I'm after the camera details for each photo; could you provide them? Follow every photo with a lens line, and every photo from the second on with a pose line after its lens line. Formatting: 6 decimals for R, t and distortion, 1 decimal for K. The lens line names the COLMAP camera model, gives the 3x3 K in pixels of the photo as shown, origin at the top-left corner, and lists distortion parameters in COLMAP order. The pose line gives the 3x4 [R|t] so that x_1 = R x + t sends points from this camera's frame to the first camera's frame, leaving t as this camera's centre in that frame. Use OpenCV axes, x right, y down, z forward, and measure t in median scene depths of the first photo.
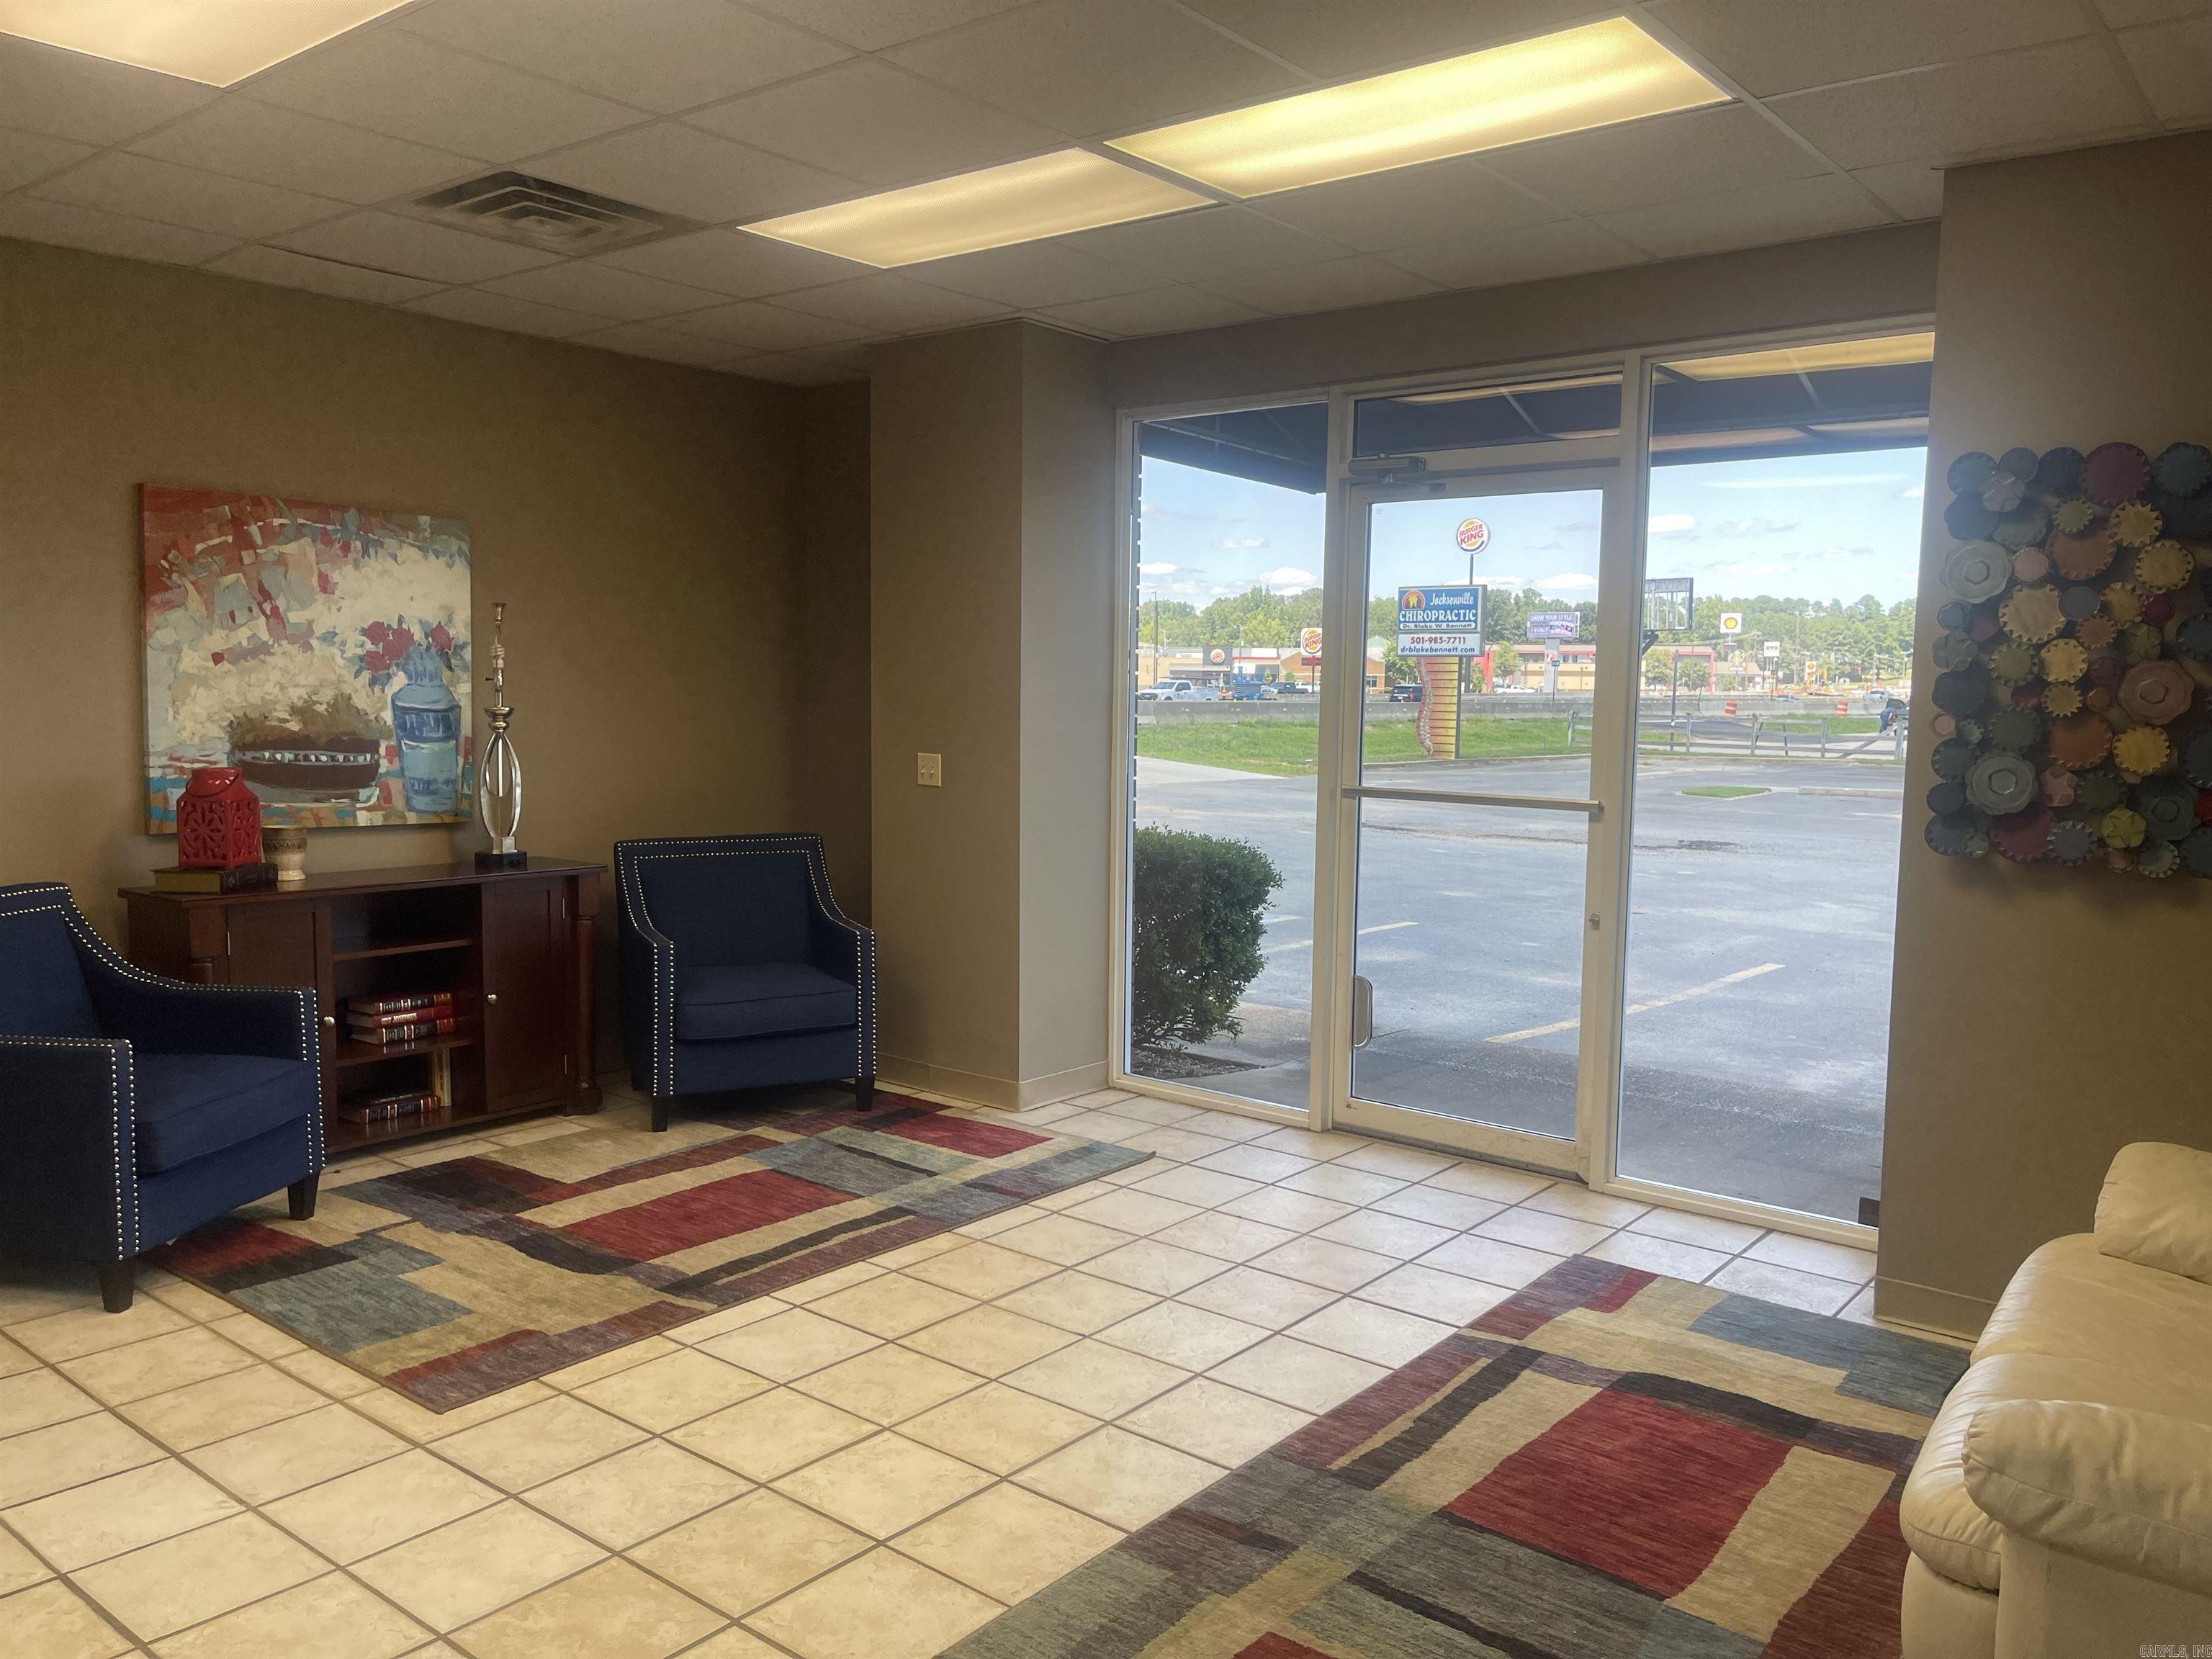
lens RADIAL K [[1670.2, 0, 1095.4], [0, 1670.2, 844.2], [0, 0, 1]] dist [0.058311, -0.064601]
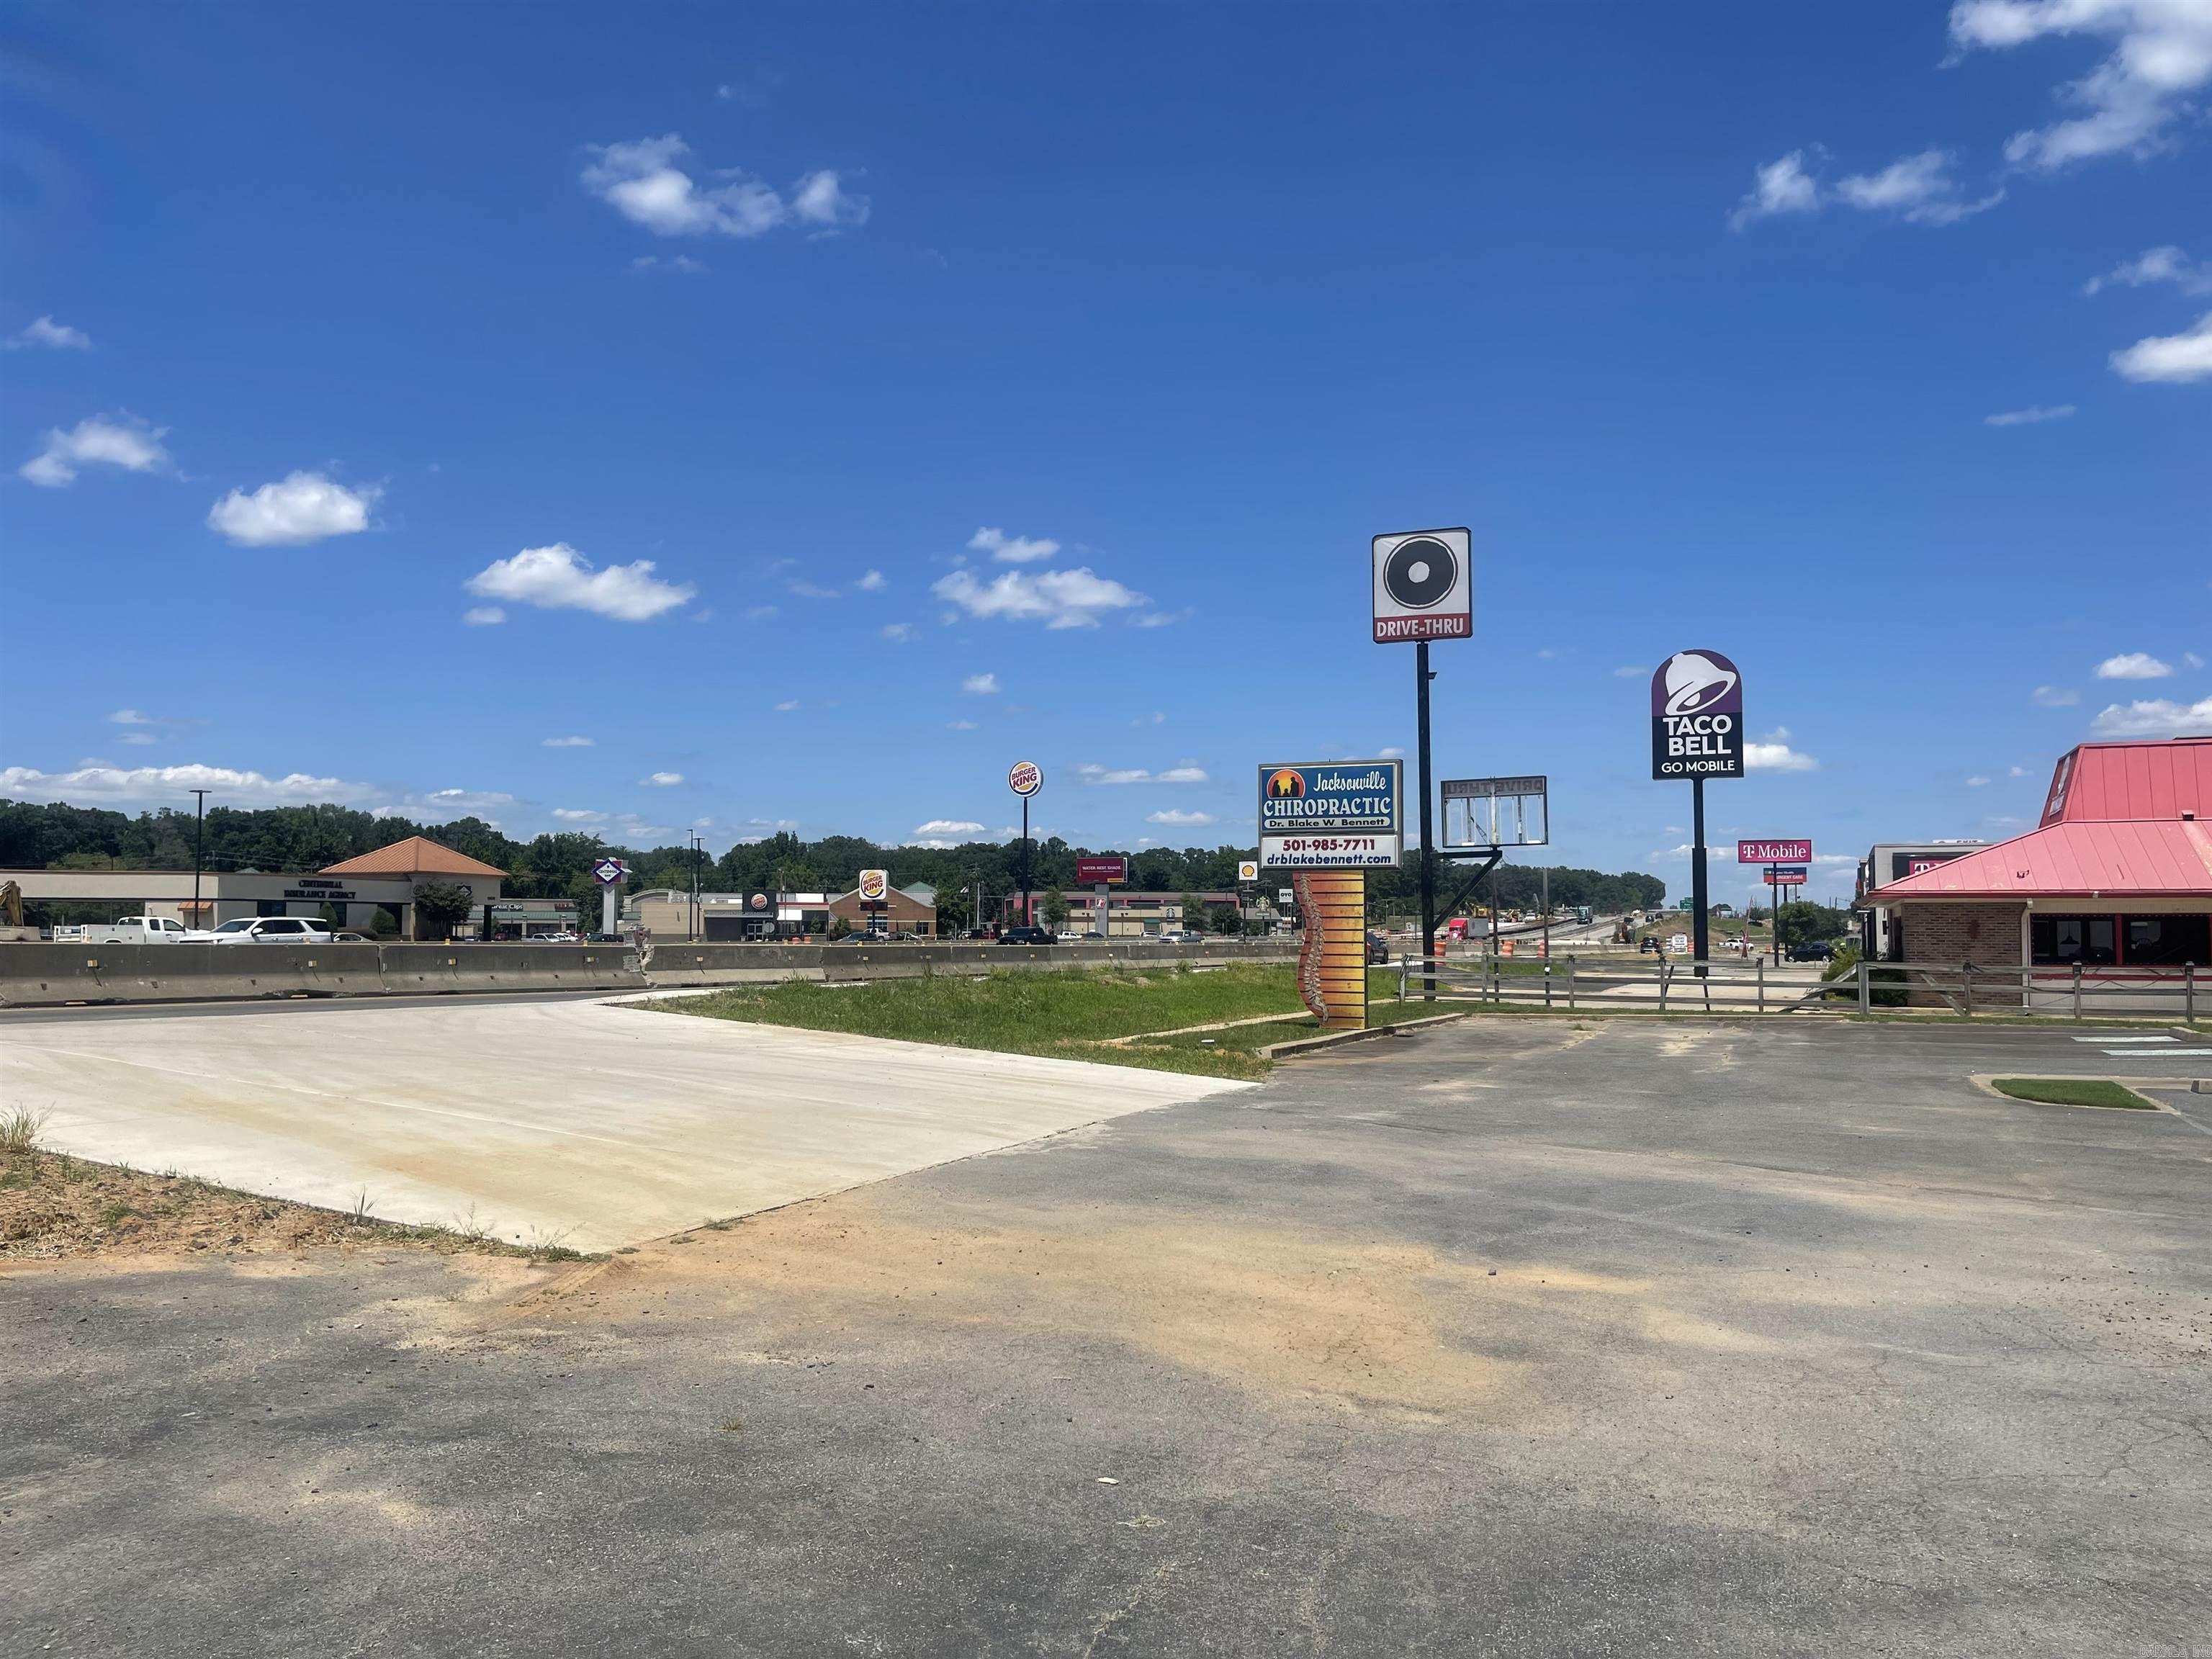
lens RADIAL K [[1670.2, 0, 1095.4], [0, 1670.2, 844.2], [0, 0, 1]] dist [0.058311, -0.064601]
pose [[0.957724, 0.005494, 0.287638, -0.013717], [0.037304, 0.989005, -0.143098, -0.006697], [-0.285261, 0.147778, 0.946989, 0.084203]]
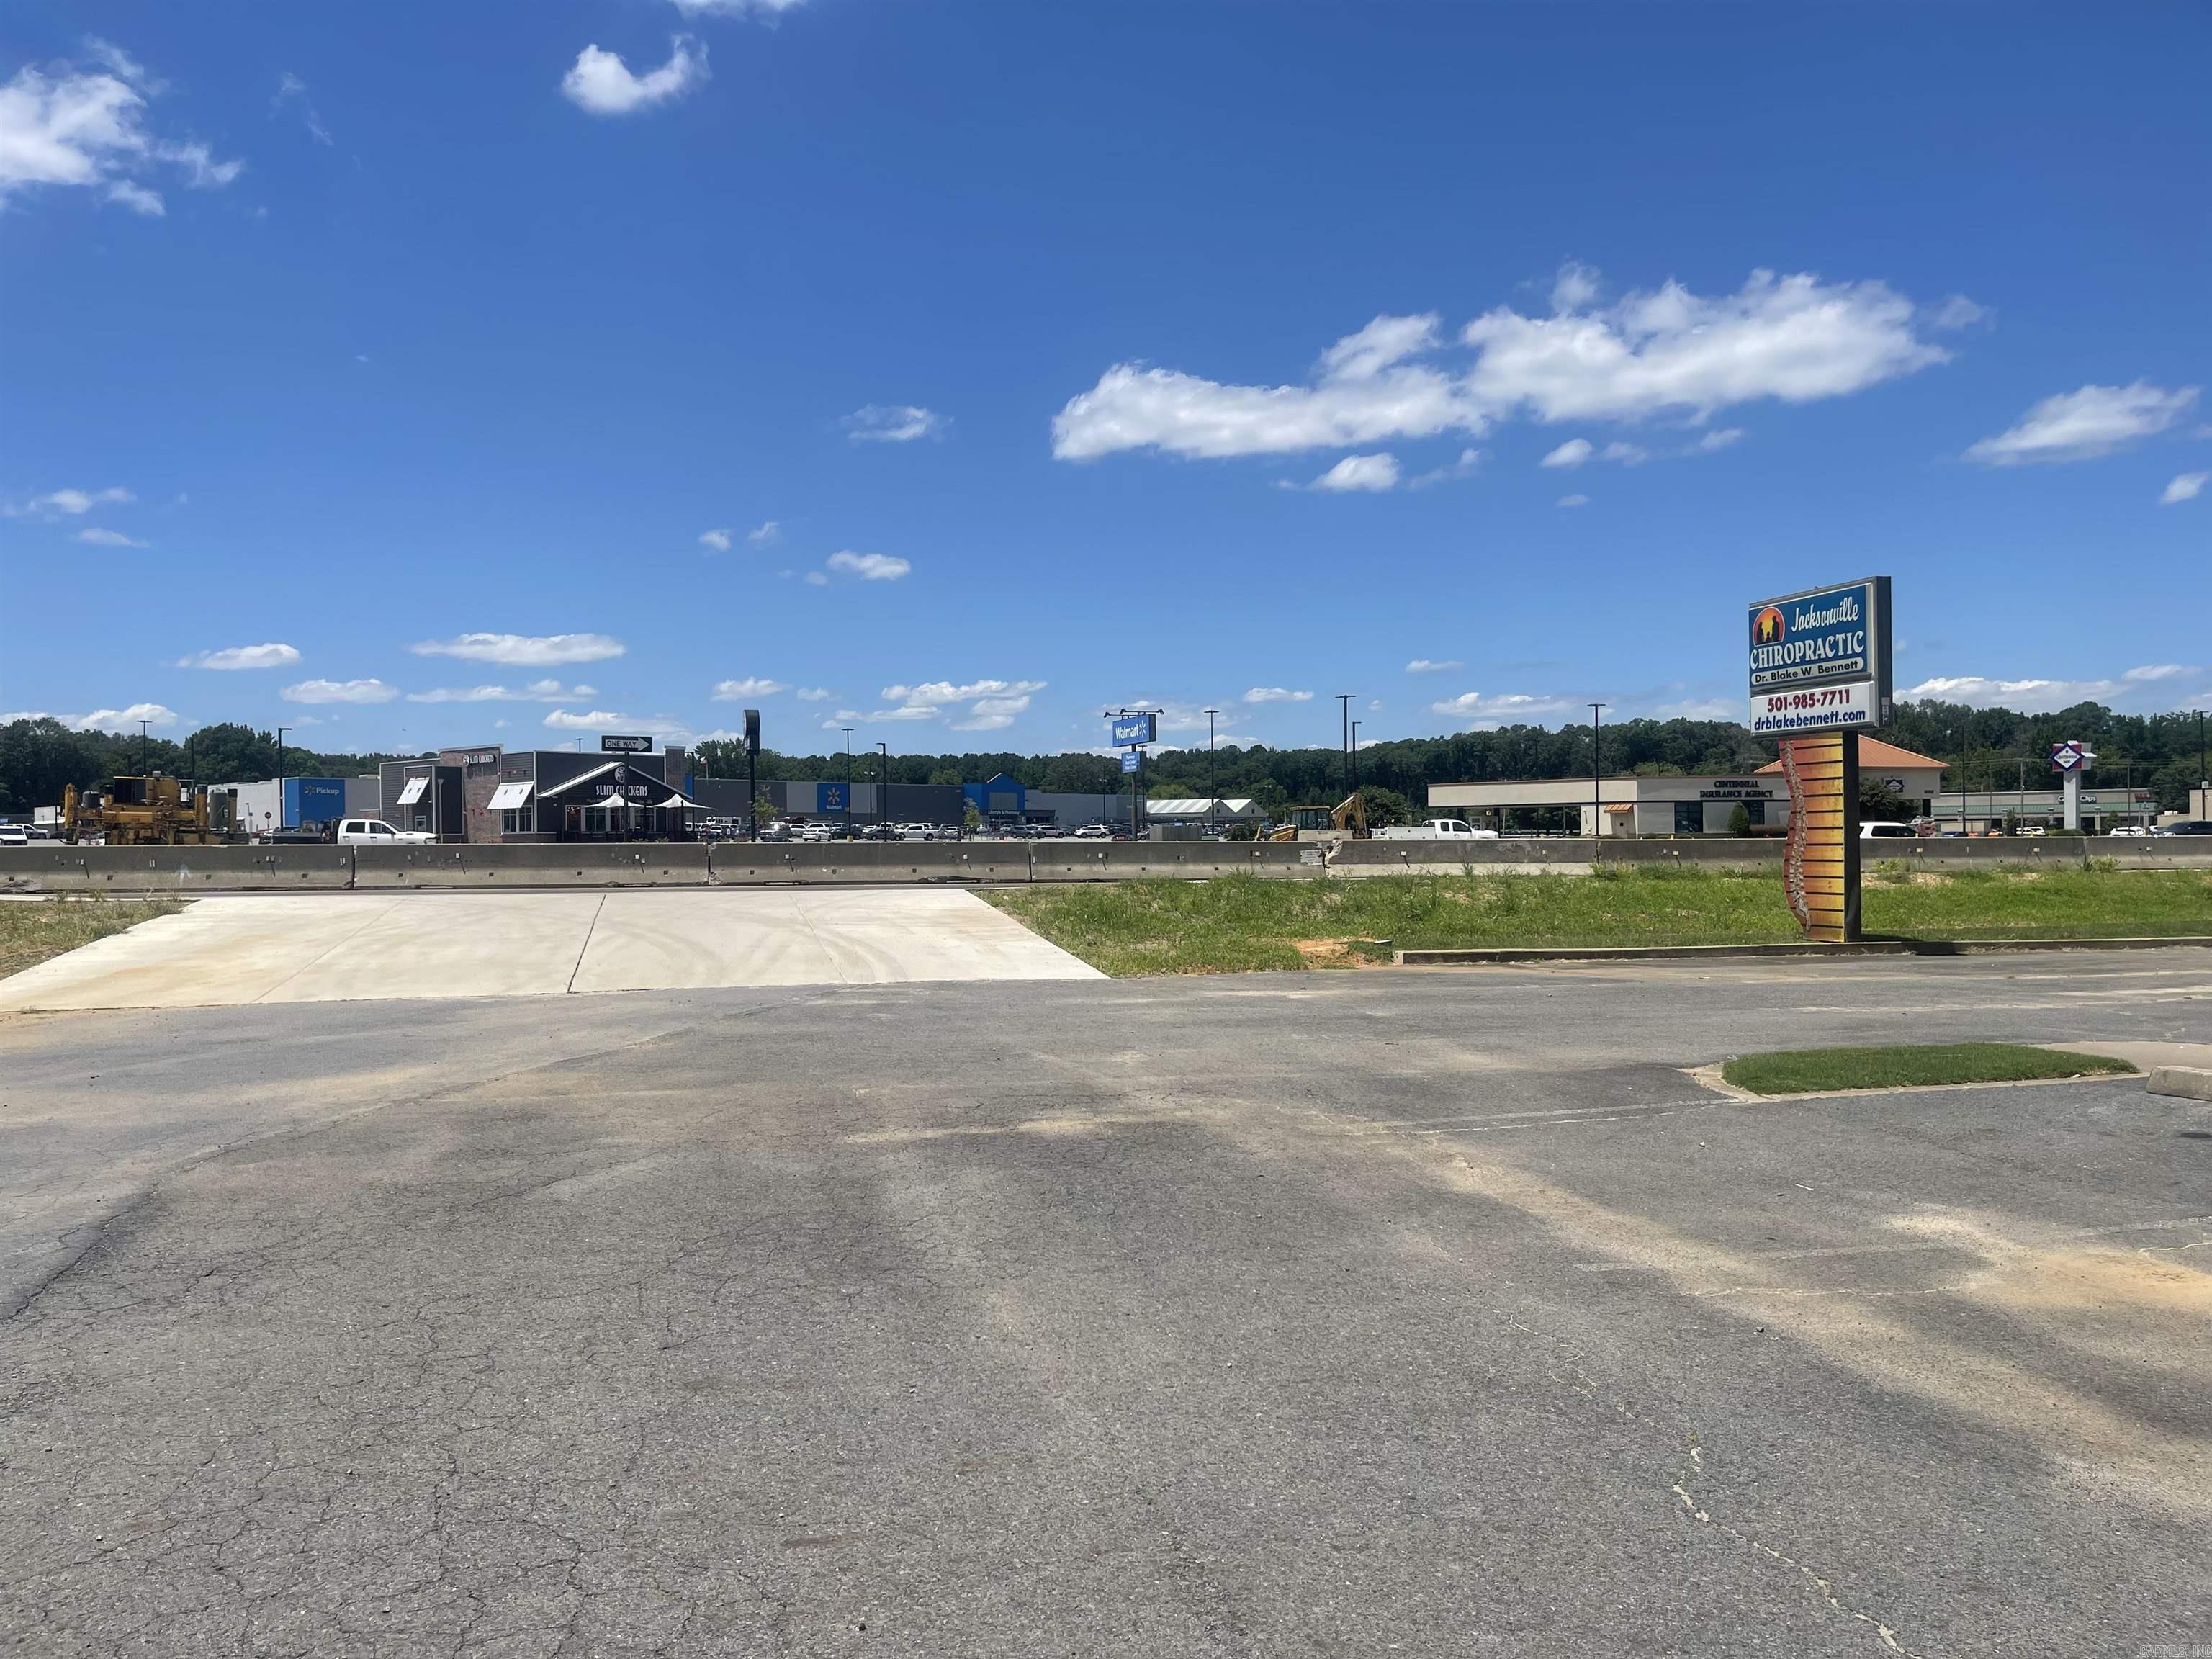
lens RADIAL K [[1670.2, 0, 1095.4], [0, 1670.2, 844.2], [0, 0, 1]] dist [0.058311, -0.064601]
pose [[0.802122, -0.020868, -0.596796, 0.067344], [-0.036417, 0.995820, -0.083767, -0.006193], [0.596049, 0.088925, 0.798009, 0.098177]]
